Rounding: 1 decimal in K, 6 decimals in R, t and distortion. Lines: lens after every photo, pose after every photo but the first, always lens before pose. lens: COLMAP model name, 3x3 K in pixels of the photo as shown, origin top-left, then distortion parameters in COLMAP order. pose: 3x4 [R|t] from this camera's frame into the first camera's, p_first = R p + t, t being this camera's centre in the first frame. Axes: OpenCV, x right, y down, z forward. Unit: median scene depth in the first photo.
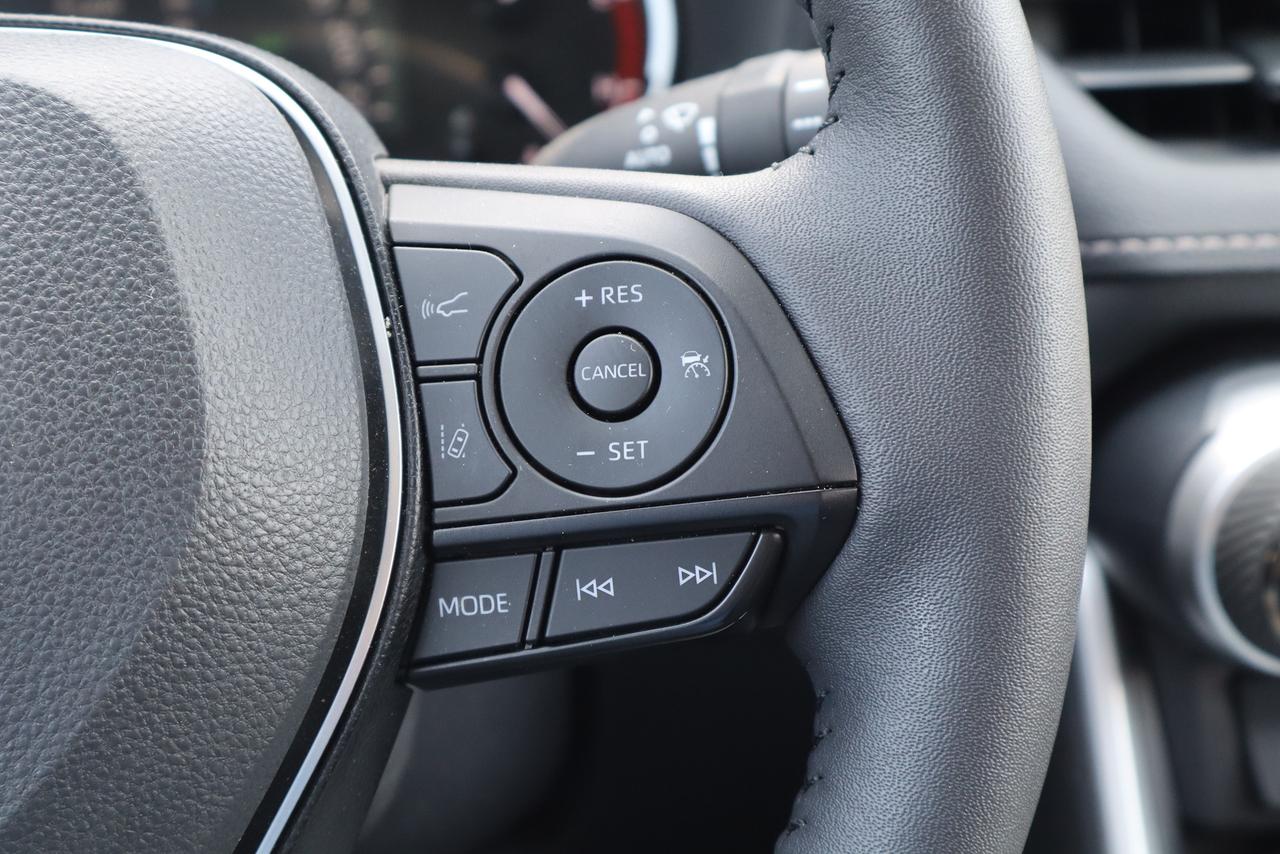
lens RADIAL K [[2125.6, 0, 639.5], [0, 2125.6, 428.5], [0, 0, 1]] dist [0.002880, 0.000000]
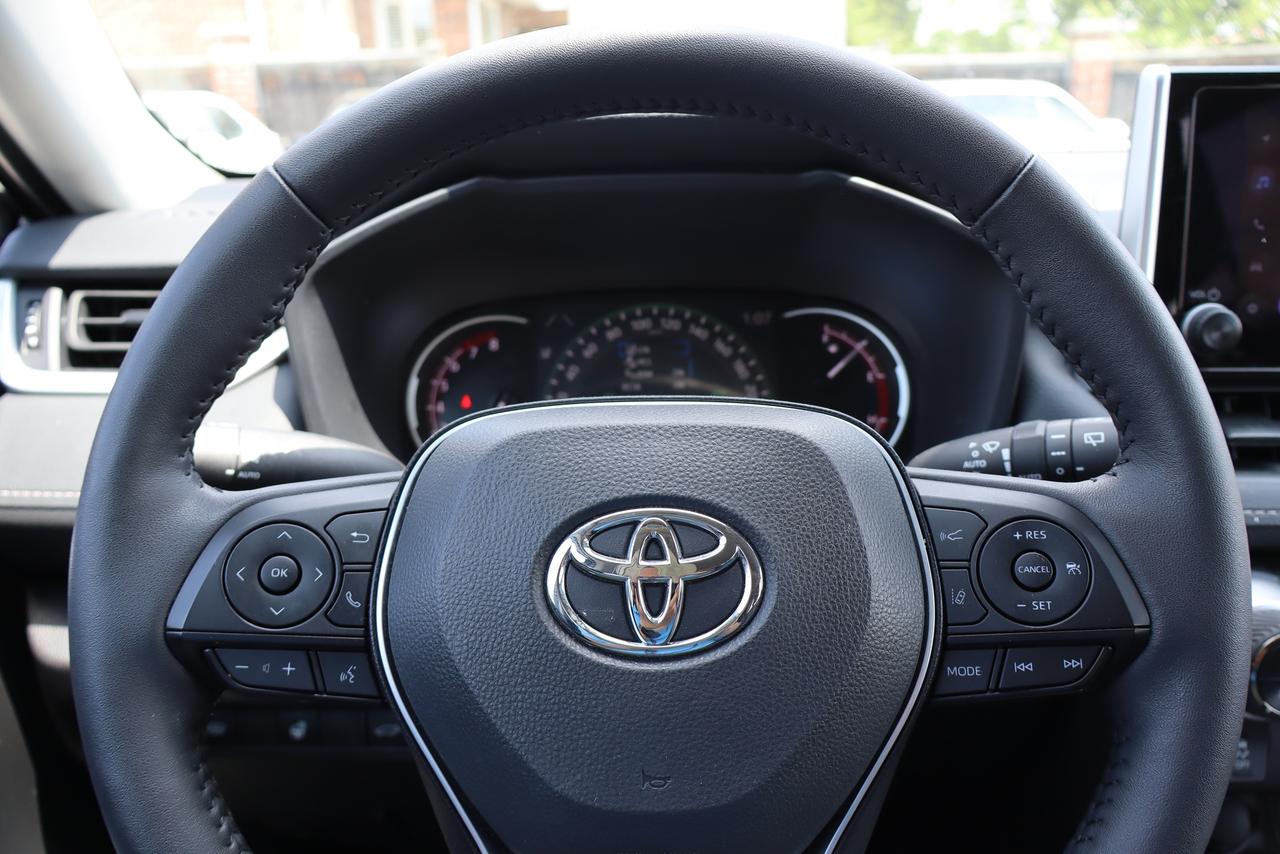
lens RADIAL K [[1050.2, 0, 640.5], [0, 1050.2, 430.5], [0, 0, 1]] dist [-0.005878, -0.002451]
pose [[0.996413, 0.044074, -0.072242, -0.350980], [-0.052580, 0.991329, -0.120427, -0.016784], [0.066308, 0.123794, 0.990090, -0.141816]]
